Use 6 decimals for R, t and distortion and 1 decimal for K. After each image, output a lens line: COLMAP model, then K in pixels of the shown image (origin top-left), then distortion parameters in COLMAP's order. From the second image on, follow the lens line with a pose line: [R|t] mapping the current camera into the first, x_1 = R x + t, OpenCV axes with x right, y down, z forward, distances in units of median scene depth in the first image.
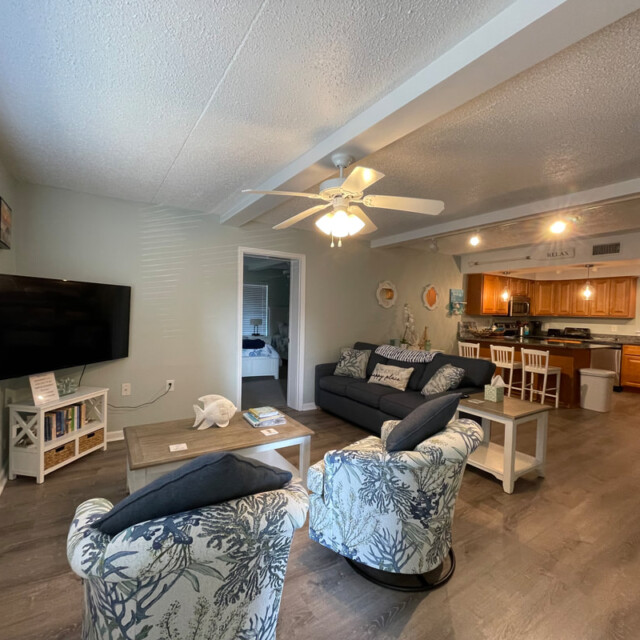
lens RADIAL K [[343.0, 0, 321.5], [0, 343.0, 322.2], [0, 0, 1]] dist [-0.003560, 0.002470]
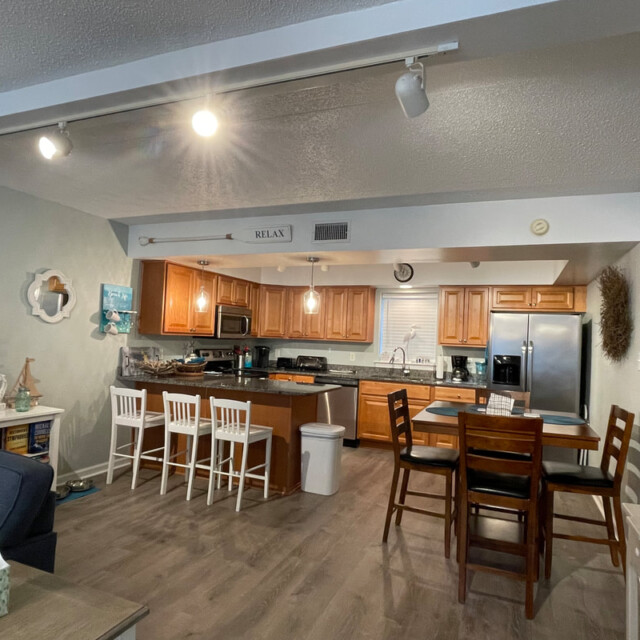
lens RADIAL K [[473.4, 0, 320.1], [0, 473.4, 319.1], [0, 0, 1]] dist [0.001033, 0.000895]
pose [[0.822479, 0.035568, 0.567682, 0.247915], [-0.004102, 0.998388, -0.056610, -0.004829], [-0.568780, 0.044232, 0.821299, 0.232902]]
